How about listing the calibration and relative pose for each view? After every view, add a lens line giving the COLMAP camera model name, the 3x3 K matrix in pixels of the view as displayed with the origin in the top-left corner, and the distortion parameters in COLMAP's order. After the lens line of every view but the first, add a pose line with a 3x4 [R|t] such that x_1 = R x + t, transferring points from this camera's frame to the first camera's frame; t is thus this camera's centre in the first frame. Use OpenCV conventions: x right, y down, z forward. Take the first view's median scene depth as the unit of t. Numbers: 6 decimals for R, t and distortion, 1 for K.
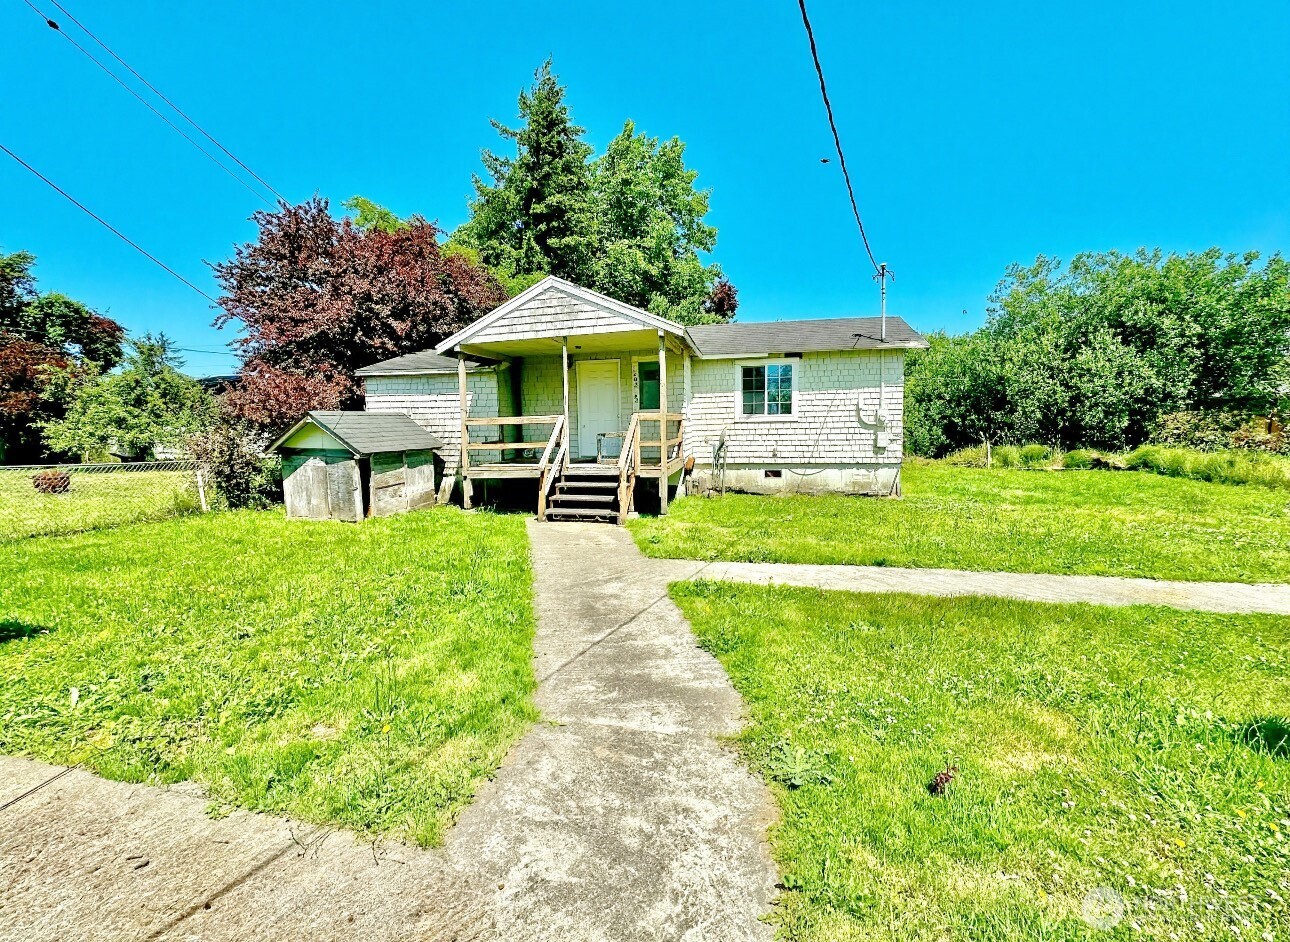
lens RADIAL K [[521.8, 0, 645.0], [0, 521.8, 471.0], [0, 0, 1]] dist [-0.000491, -0.000304]
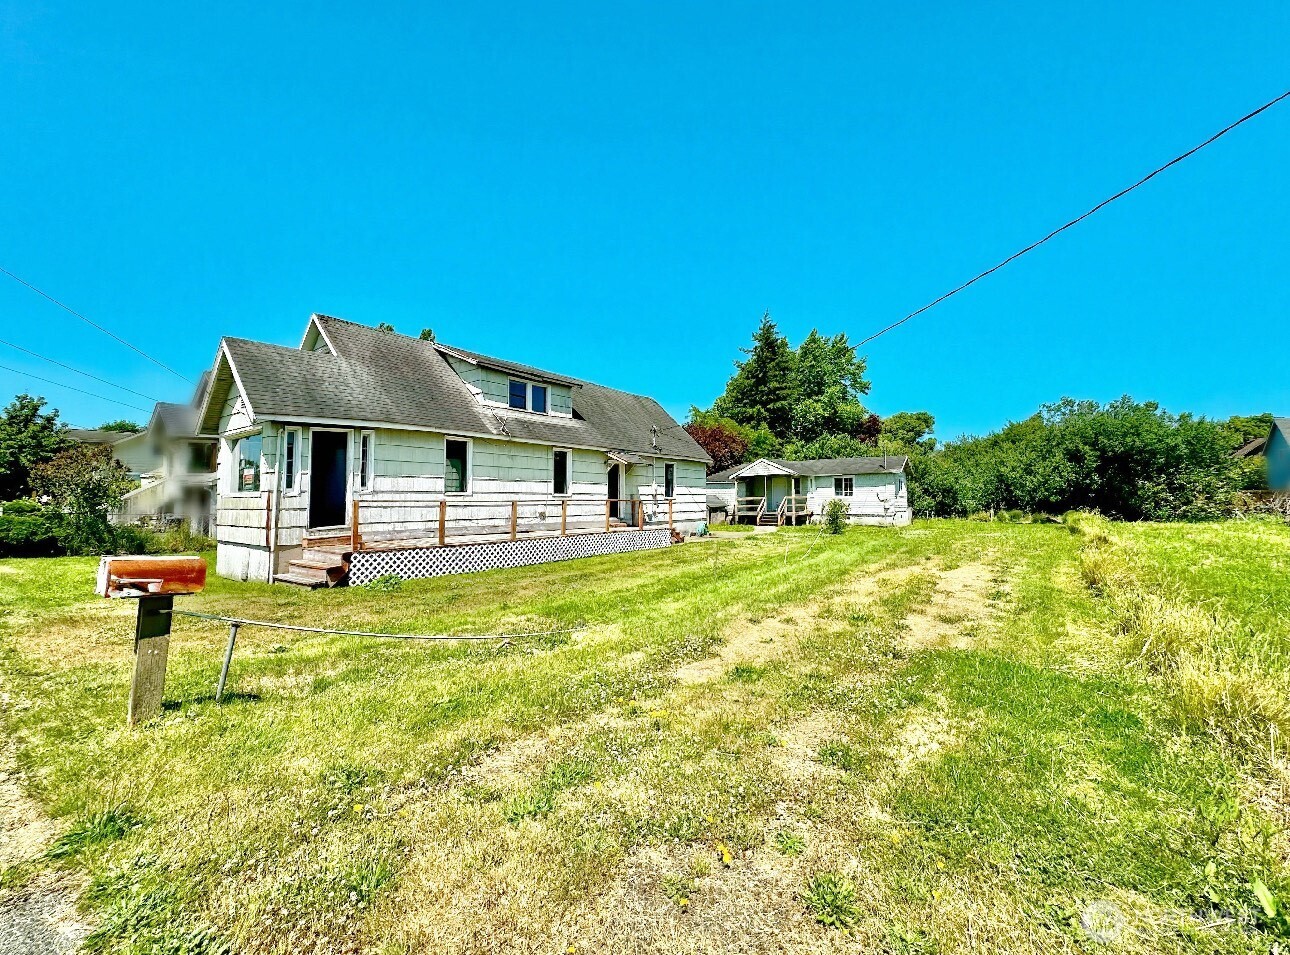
lens RADIAL K [[497.0, 0, 645.0], [0, 497.0, 477.5], [0, 0, 1]] dist [0.000008, 0.000002]
pose [[0.900598, -0.015357, -0.434381, 0.475399], [-0.039821, 0.992257, -0.117641, 0.154730], [0.432824, 0.123245, 0.893014, -1.942328]]
